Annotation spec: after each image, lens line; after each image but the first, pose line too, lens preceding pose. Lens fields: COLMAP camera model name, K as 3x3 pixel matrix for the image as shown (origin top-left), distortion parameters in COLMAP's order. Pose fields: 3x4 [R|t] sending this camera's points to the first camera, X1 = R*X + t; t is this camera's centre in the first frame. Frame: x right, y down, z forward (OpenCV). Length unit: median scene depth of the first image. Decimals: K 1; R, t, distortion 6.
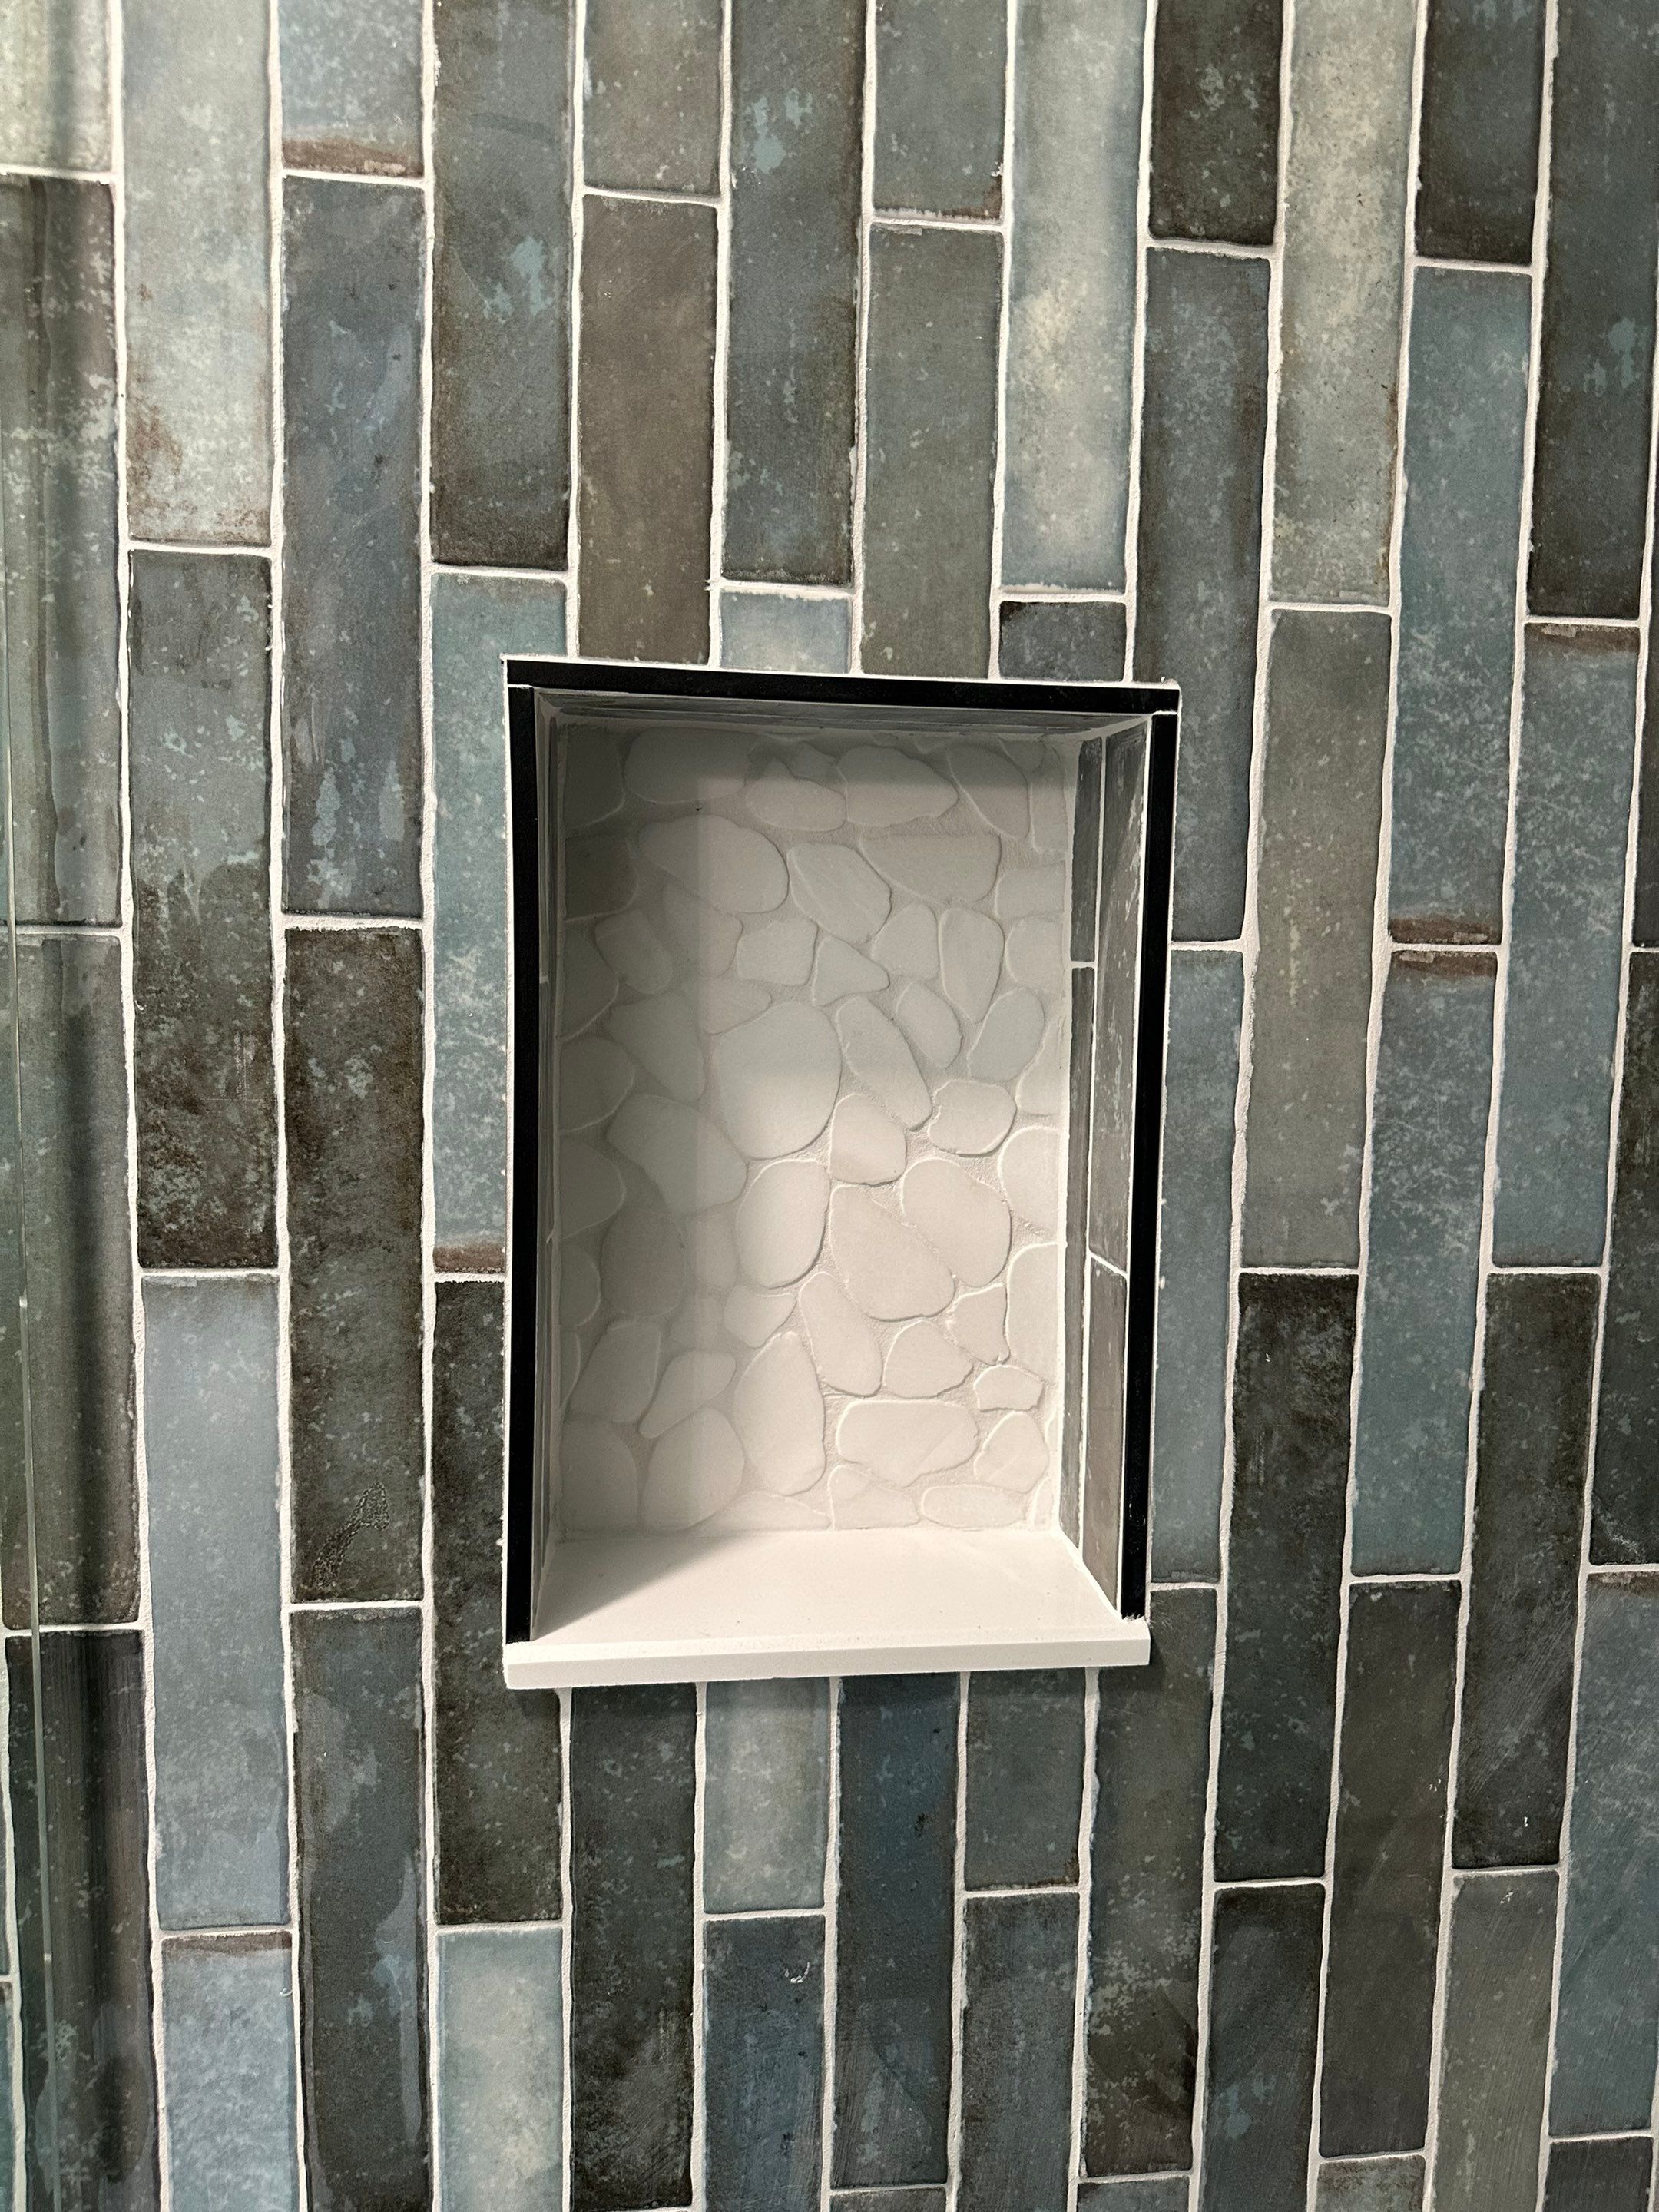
lens RADIAL K [[1500.6, 0, 830.7], [0, 1500.6, 1093.9], [0, 0, 1]] dist [0.031312, -0.050542]
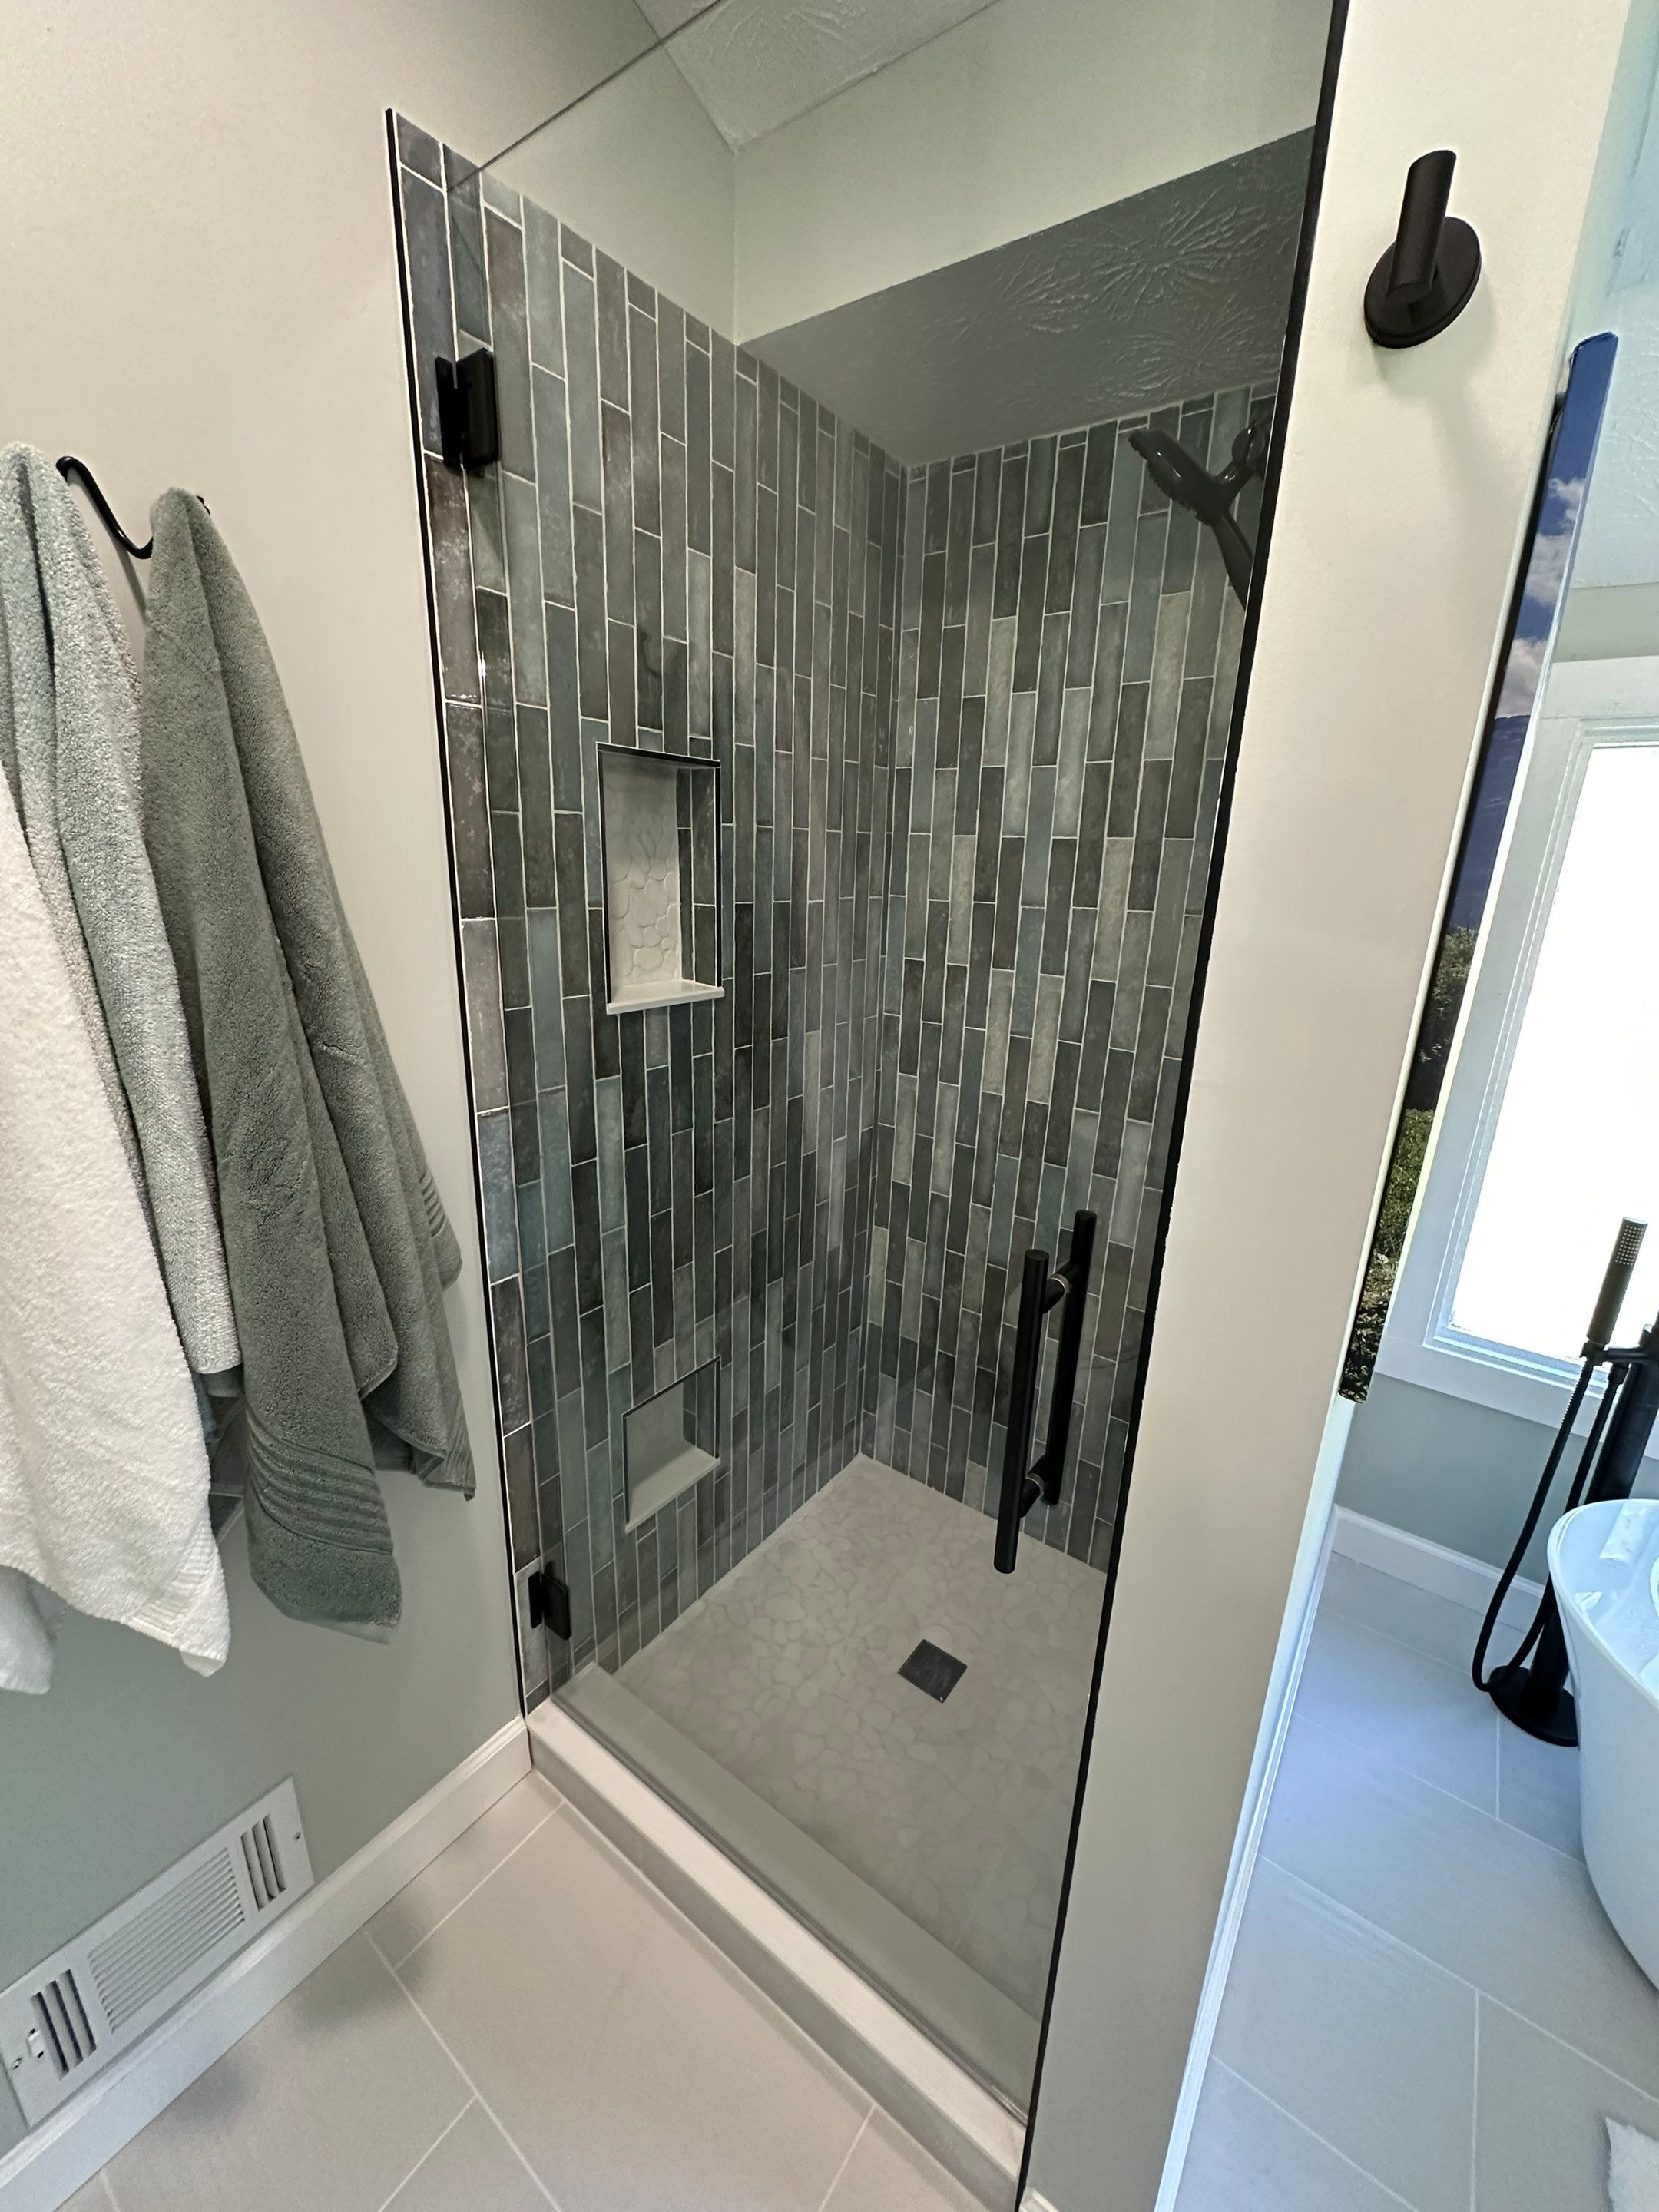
lens RADIAL K [[892.5, 0, 855.9], [0, 892.5, 1114.8], [0, 0, 1]] dist [-0.006058, 0.000744]
pose [[0.658300, -0.206351, 0.723921, -1.487804], [0.046226, 0.970960, 0.234733, 0.123537], [-0.751335, -0.121061, 0.648722, -1.011752]]
